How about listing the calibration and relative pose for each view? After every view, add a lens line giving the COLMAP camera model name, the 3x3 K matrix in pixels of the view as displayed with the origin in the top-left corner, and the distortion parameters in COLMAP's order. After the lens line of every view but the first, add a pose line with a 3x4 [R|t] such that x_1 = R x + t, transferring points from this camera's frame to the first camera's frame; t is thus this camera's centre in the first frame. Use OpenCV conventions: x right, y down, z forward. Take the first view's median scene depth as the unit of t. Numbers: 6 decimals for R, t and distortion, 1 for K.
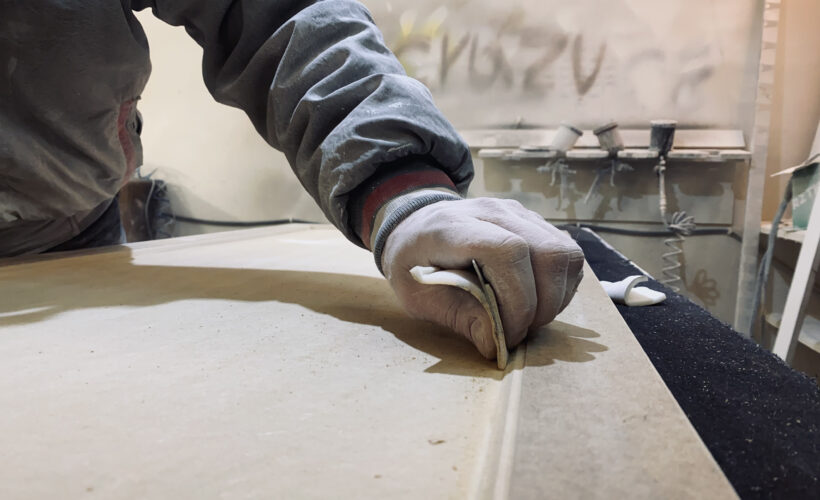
lens RADIAL K [[606.2, 0, 410.0], [0, 606.2, 250.0], [0, 0, 1]] dist [0.084927, -0.130330]
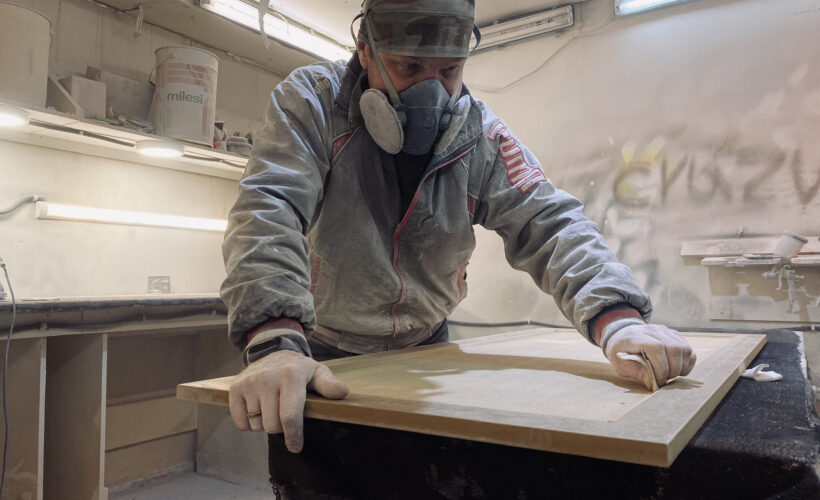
lens RADIAL K [[606.2, 0, 410.0], [0, 606.2, 250.0], [0, 0, 1]] dist [0.084927, -0.130330]
pose [[0.934045, -0.043190, -0.354534, 0.058732], [-0.013873, 0.987525, -0.156852, 0.007816], [0.356886, 0.151426, 0.921793, -0.868565]]
